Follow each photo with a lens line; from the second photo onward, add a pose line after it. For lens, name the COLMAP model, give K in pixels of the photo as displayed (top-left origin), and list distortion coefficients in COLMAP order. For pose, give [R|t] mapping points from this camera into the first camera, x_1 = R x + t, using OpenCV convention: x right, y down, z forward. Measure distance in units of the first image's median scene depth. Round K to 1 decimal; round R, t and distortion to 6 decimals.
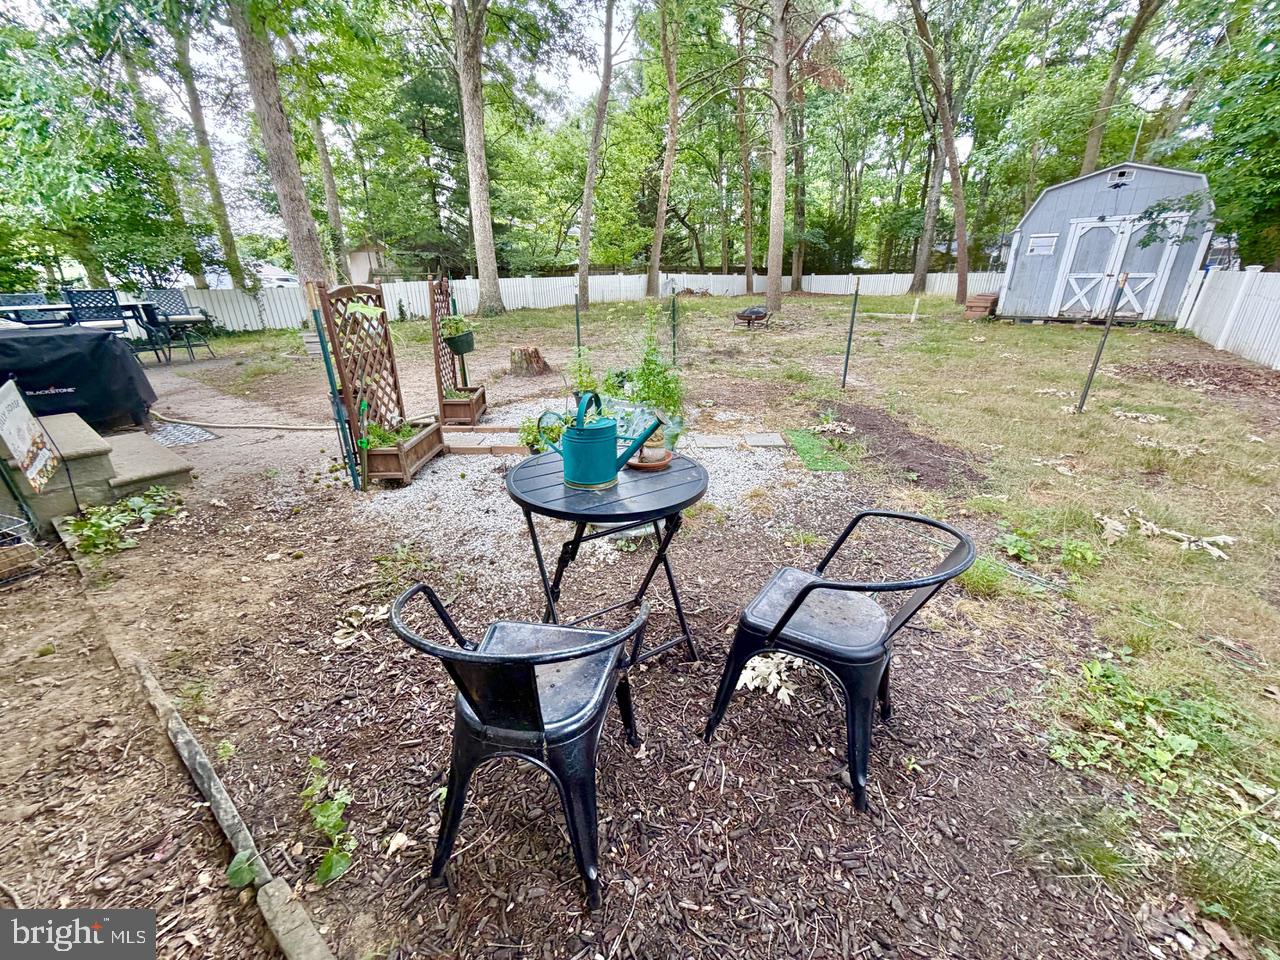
lens RADIAL K [[509.5, 0, 644.9], [0, 509.5, 481.1], [0, 0, 1]] dist [-0.000438, -0.000027]
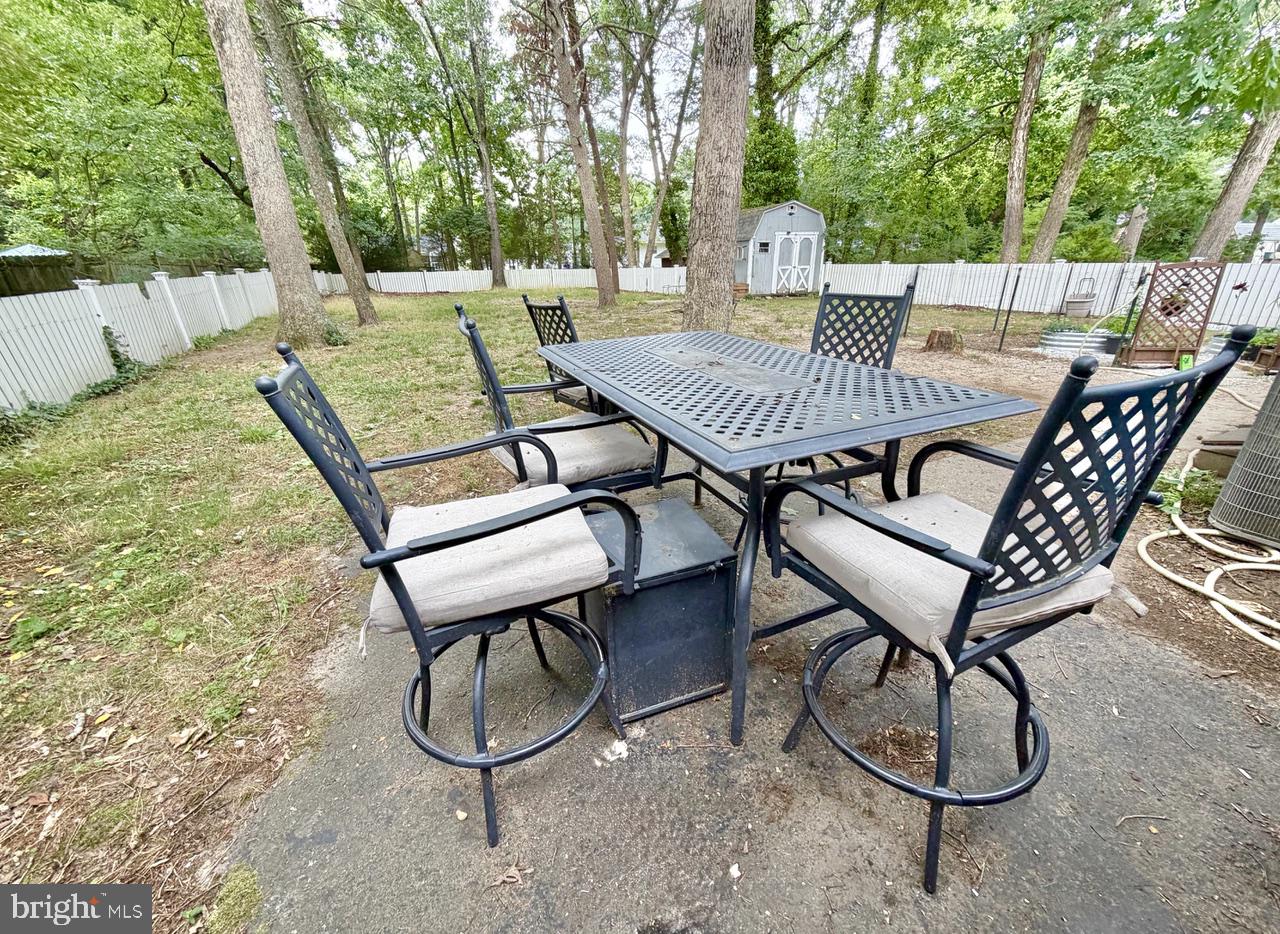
lens RADIAL K [[510.5, 0, 644.8], [0, 510.5, 481.2], [0, 0, 1]] dist [0.000172, -0.000116]
pose [[0.449607, -0.344394, 0.824164, -0.877484], [0.344305, 0.918201, 0.195860, -0.230765], [-0.824201, 0.195704, 0.531406, 0.589119]]
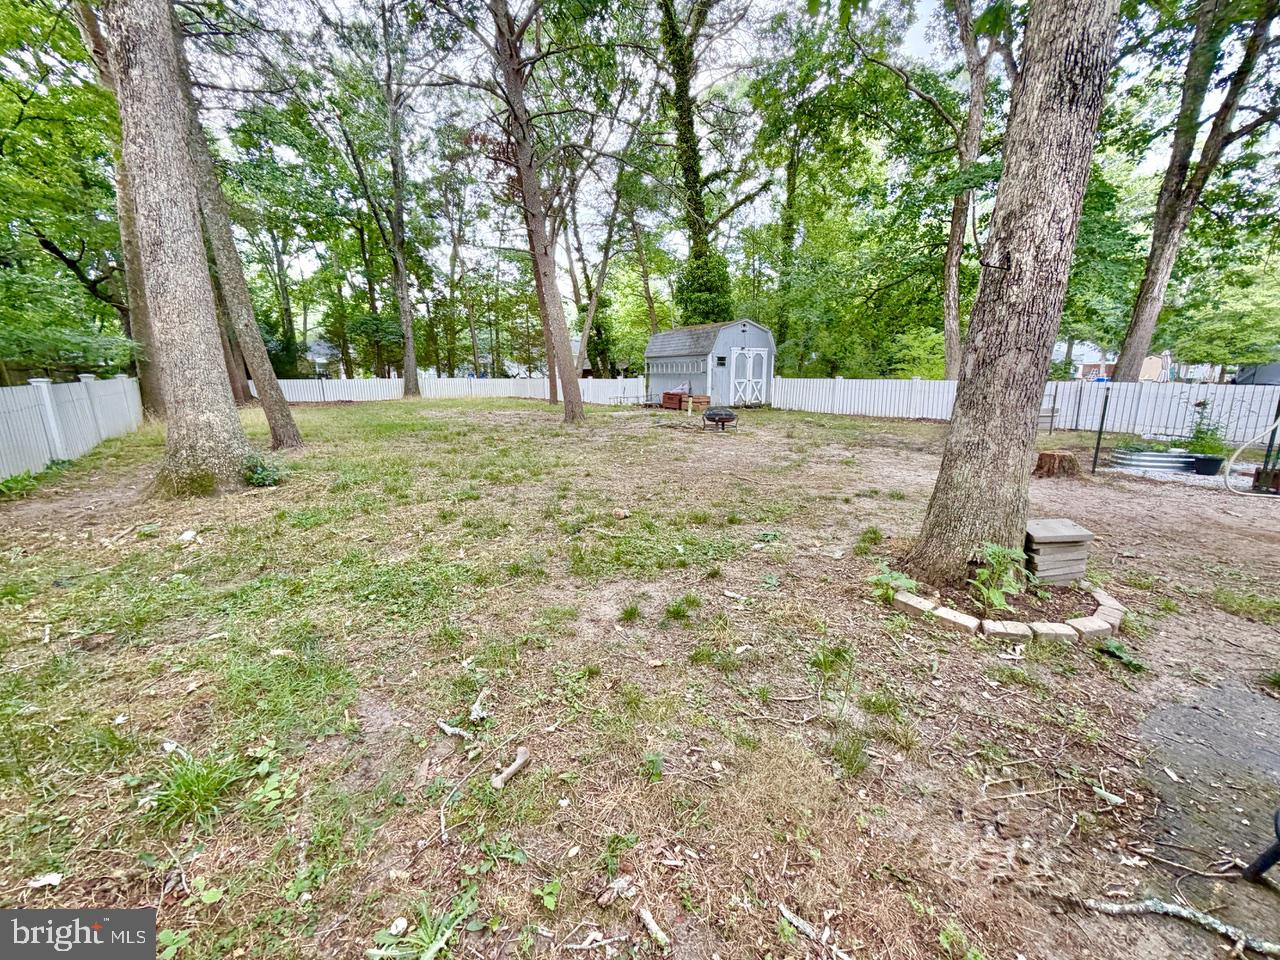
lens RADIAL K [[509.5, 0, 644.9], [0, 509.5, 481.1], [0, 0, 1]] dist [-0.000438, -0.000027]
pose [[0.252797, -0.187286, 0.949220, -0.775648], [0.360831, 0.928554, 0.087112, -0.333232], [-0.897716, 0.320486, 0.302314, 0.826283]]
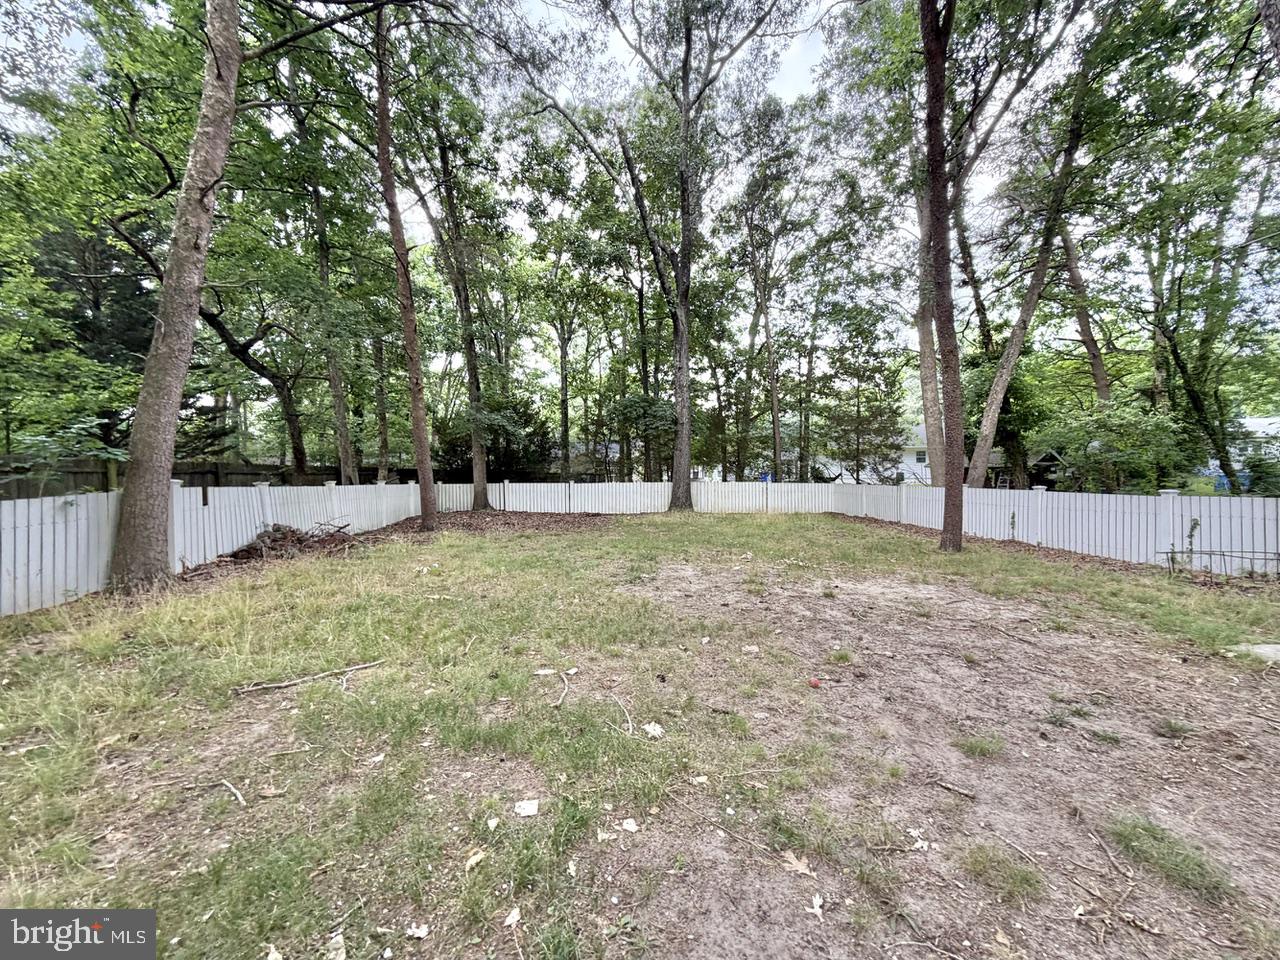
lens RADIAL K [[542.7, 0, 635.8], [0, 542.7, 482.8], [0, 0, 1]] dist [0.000910, 0.000164]
pose [[0.717771, -0.002170, 0.696276, 0.008582], [0.252573, 0.932695, -0.257463, -0.566010], [-0.648855, 0.360660, 0.670009, 1.329677]]
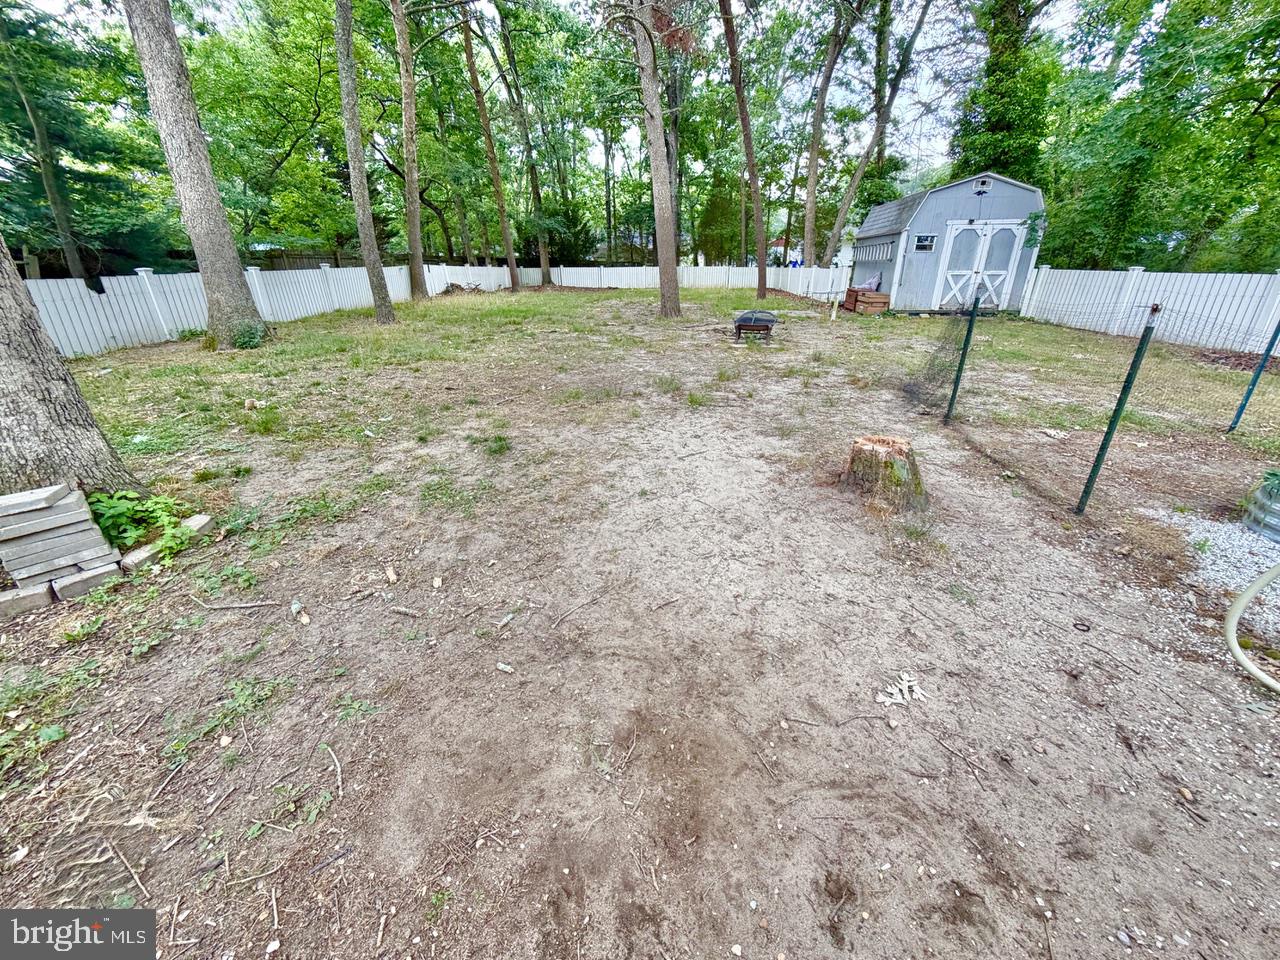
lens RADIAL K [[509.5, 0, 644.9], [0, 509.5, 481.1], [0, 0, 1]] dist [-0.000438, -0.000027]
pose [[0.810293, -0.221787, 0.542435, -0.378446], [0.212911, 0.973782, 0.080105, -0.180554], [-0.545980, 0.050582, 0.836270, 0.432209]]
